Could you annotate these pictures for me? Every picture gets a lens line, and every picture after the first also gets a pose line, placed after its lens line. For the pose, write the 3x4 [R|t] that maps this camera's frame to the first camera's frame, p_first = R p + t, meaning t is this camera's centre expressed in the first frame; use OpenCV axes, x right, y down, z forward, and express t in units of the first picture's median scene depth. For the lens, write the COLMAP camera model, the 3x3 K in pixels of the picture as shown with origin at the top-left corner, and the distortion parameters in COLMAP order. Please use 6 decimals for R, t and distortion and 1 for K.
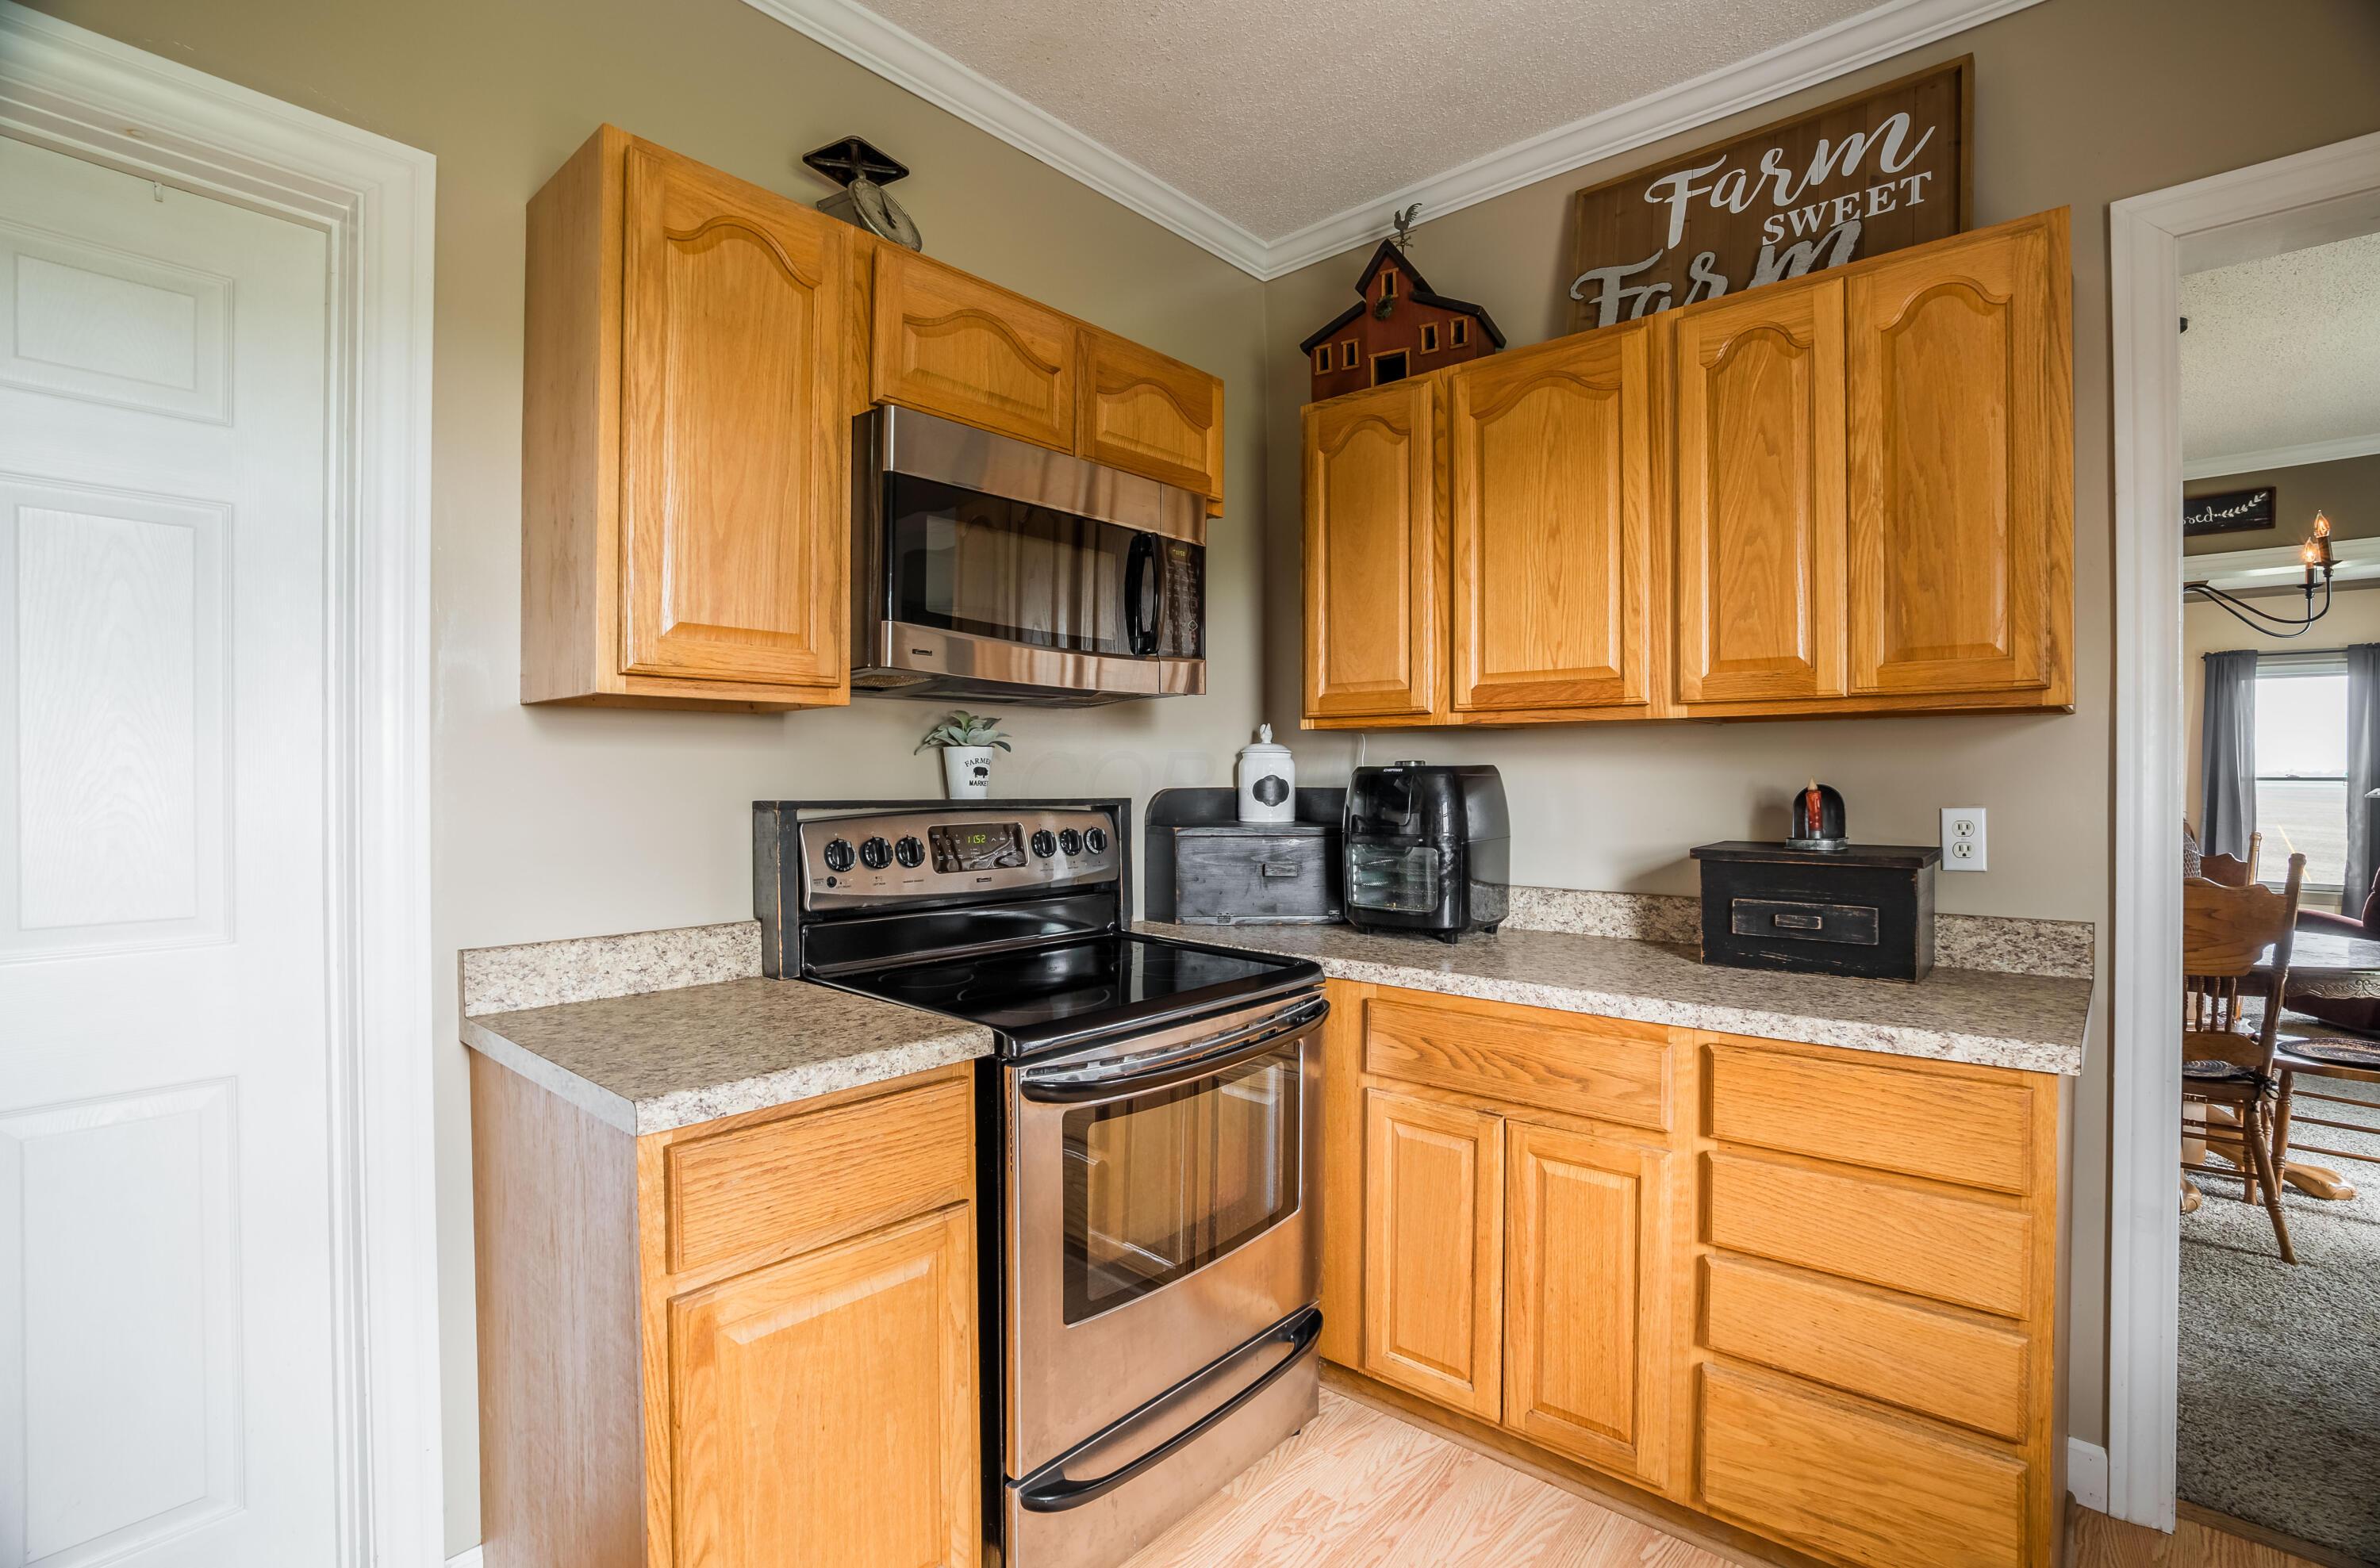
lens RADIAL K [[1117.3, 0, 1191.4], [0, 1117.3, 782.8], [0, 0, 1]] dist [-0.000558, -0.000009]
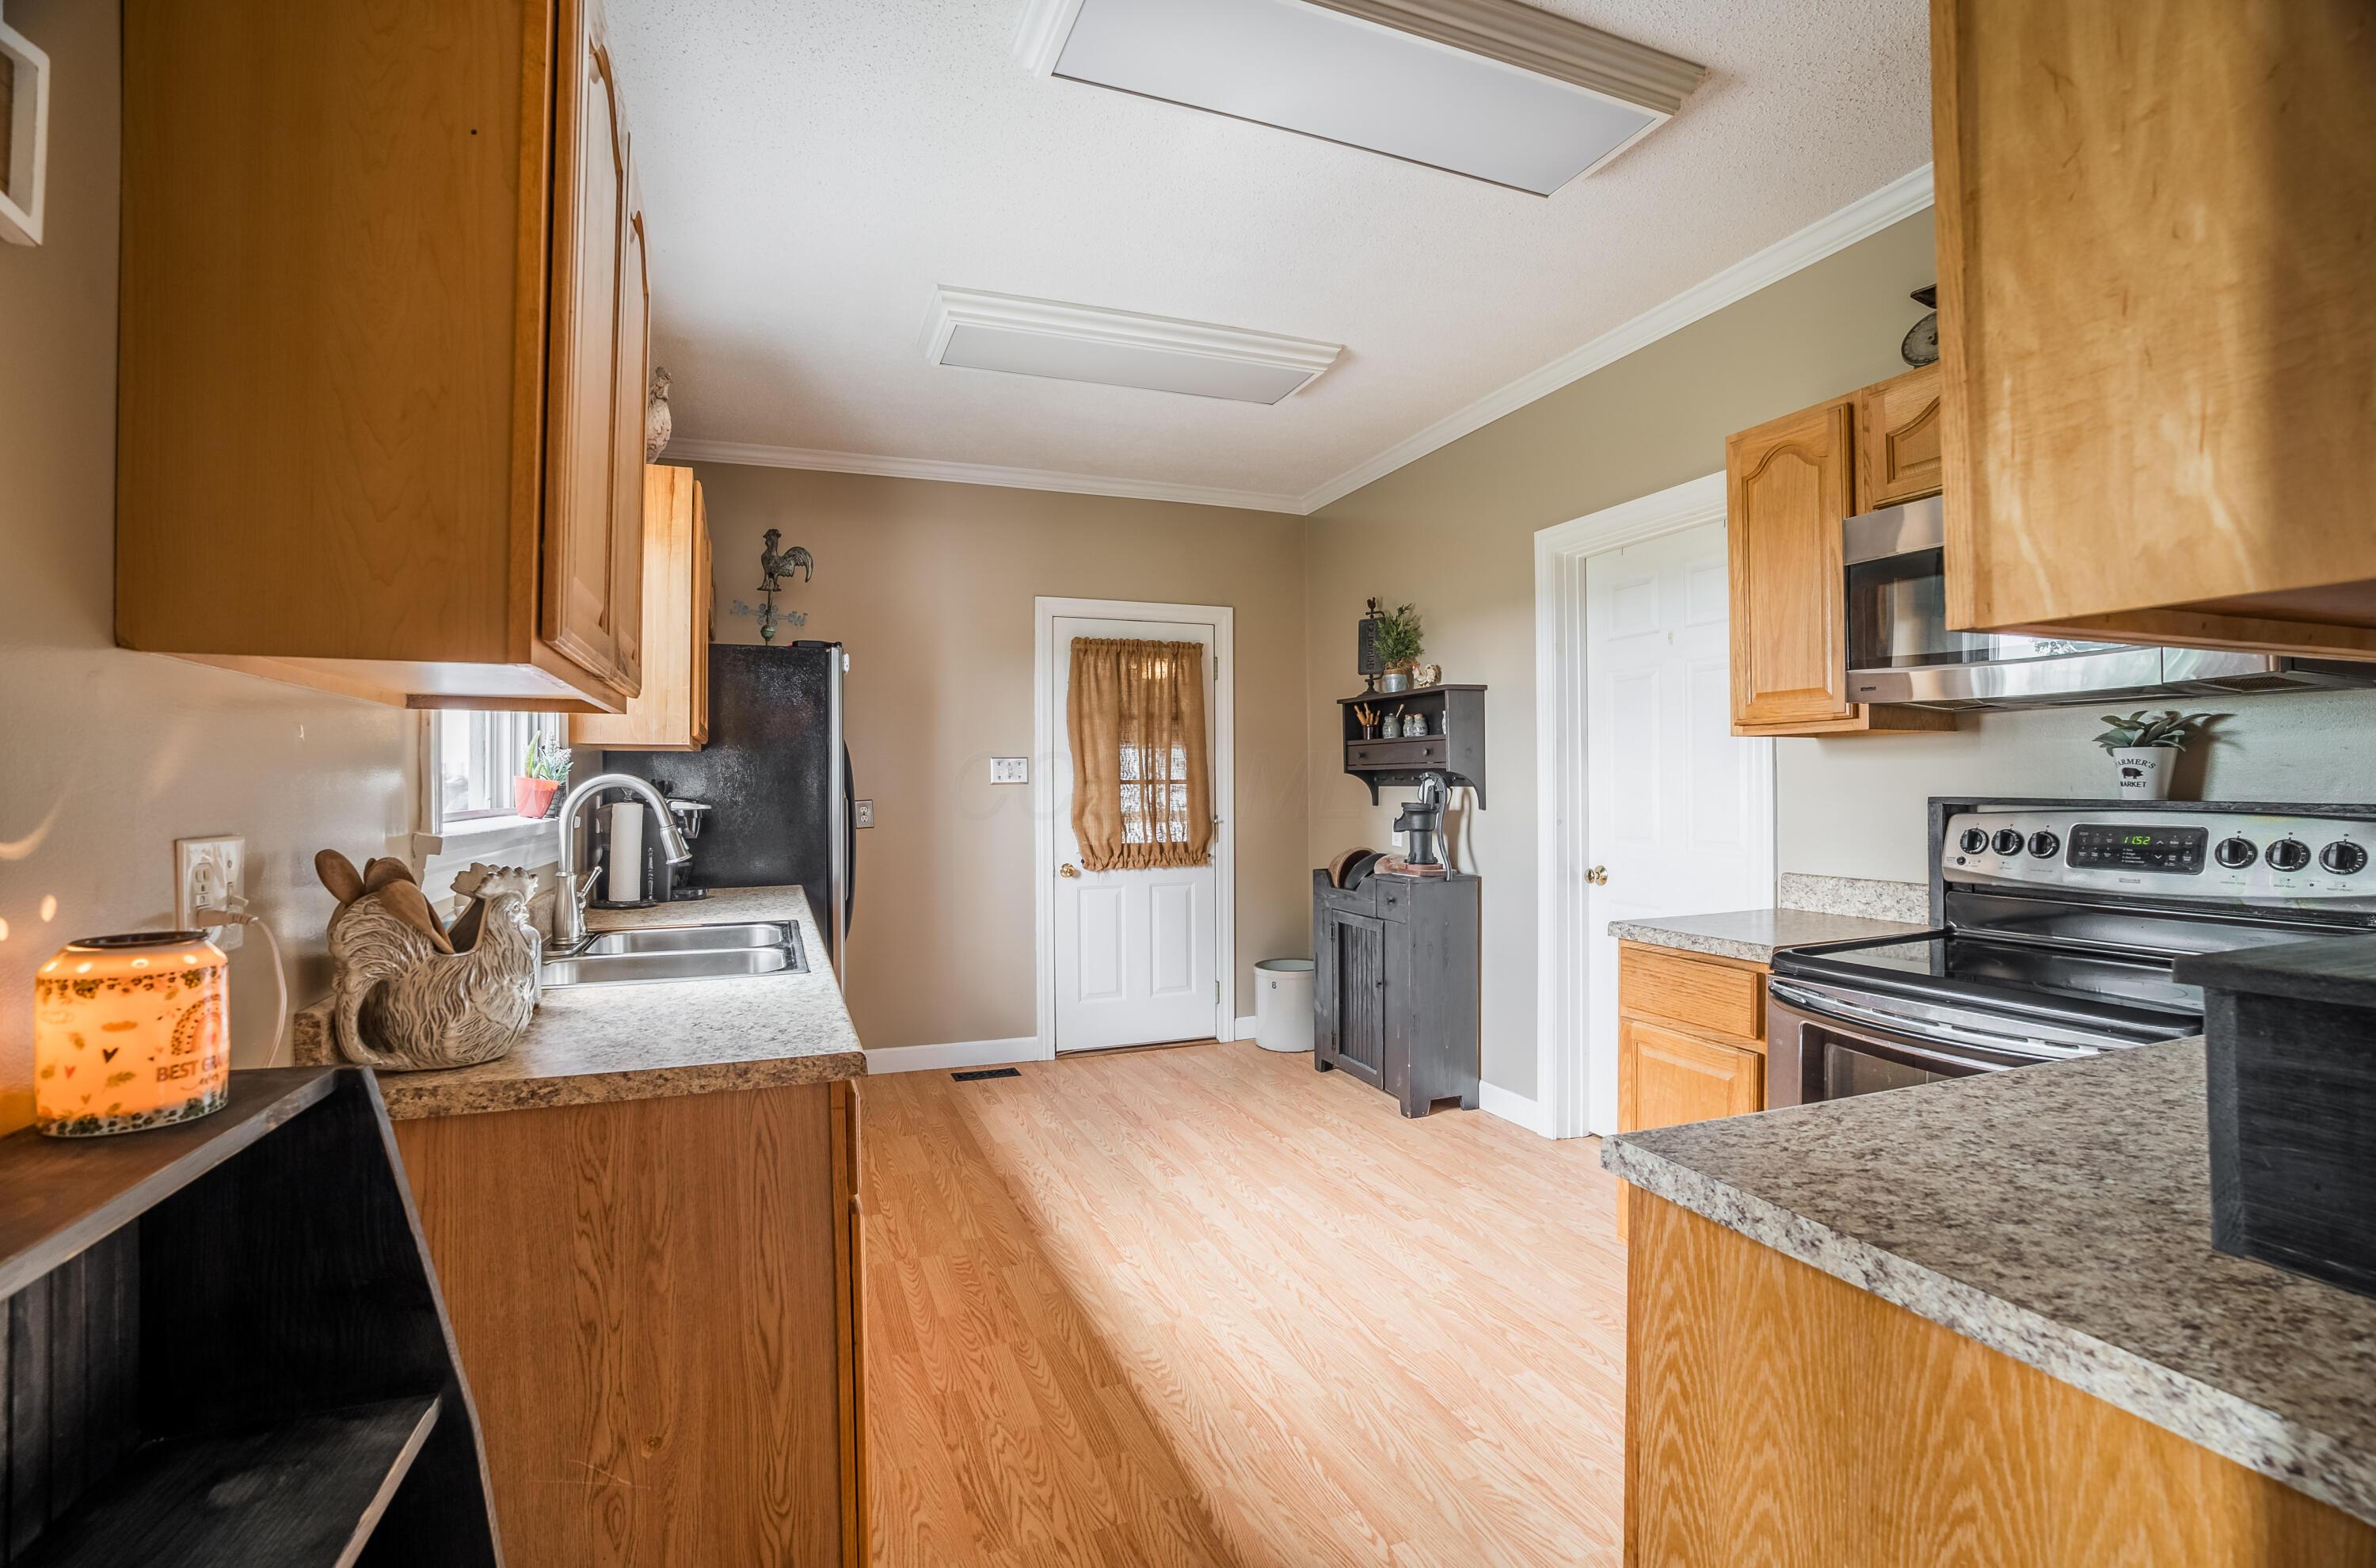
lens RADIAL K [[1115.5, 0, 1187.5], [0, 1115.5, 775.7], [0, 0, 1]] dist [-0.000558, -0.000009]
pose [[-0.437842, -0.003514, -0.899045, 1.251607], [0.002150, 0.999985, -0.004956, -0.004703], [0.899049, -0.004103, -0.437828, 0.783841]]
